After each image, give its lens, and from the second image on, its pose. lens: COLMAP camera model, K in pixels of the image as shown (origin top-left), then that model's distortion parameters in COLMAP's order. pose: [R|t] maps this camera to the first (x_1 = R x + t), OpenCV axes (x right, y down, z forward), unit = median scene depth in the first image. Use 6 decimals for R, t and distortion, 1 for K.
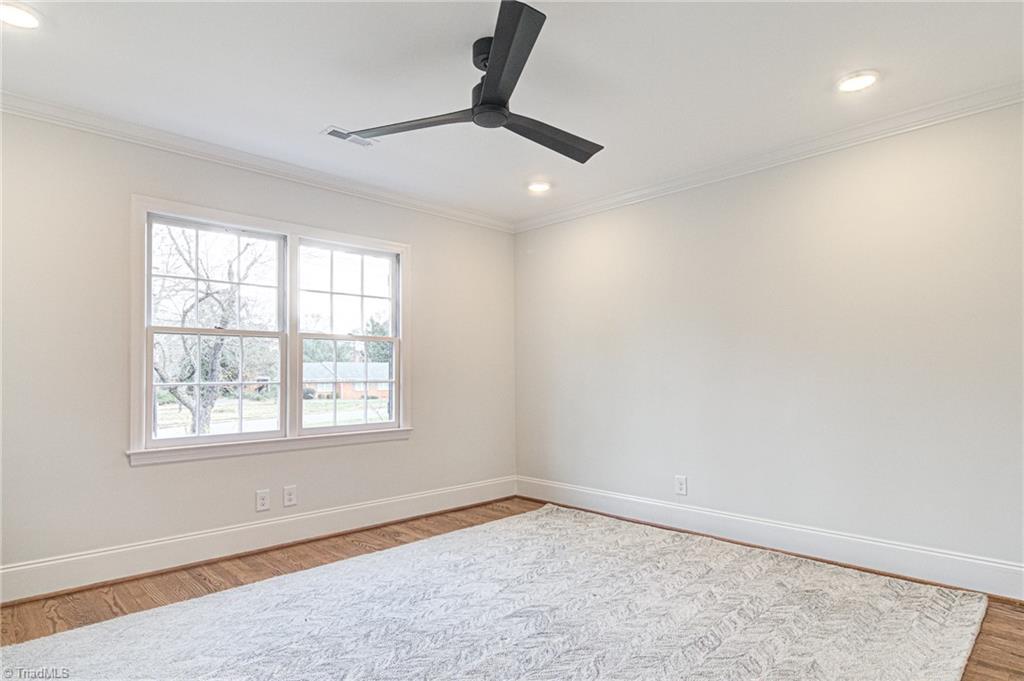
lens RADIAL K [[546.8, 0, 506.5], [0, 546.8, 361.4], [0, 0, 1]] dist [-0.002959, -0.000453]
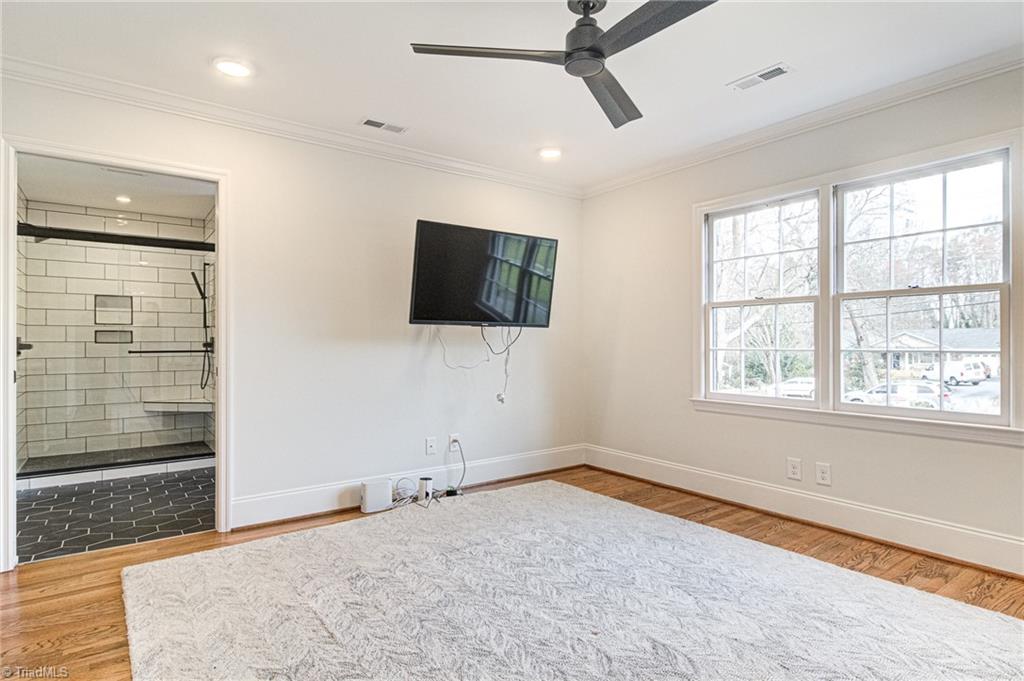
lens RADIAL K [[528.3, 0, 513.1], [0, 528.3, 335.4], [0, 0, 1]] dist [0.000994, 0.000220]
pose [[-0.098889, -0.004091, -0.995090, 0.579176], [0.031800, 0.999468, -0.007269, 0.005116], [0.994590, -0.032363, -0.098707, 0.624195]]
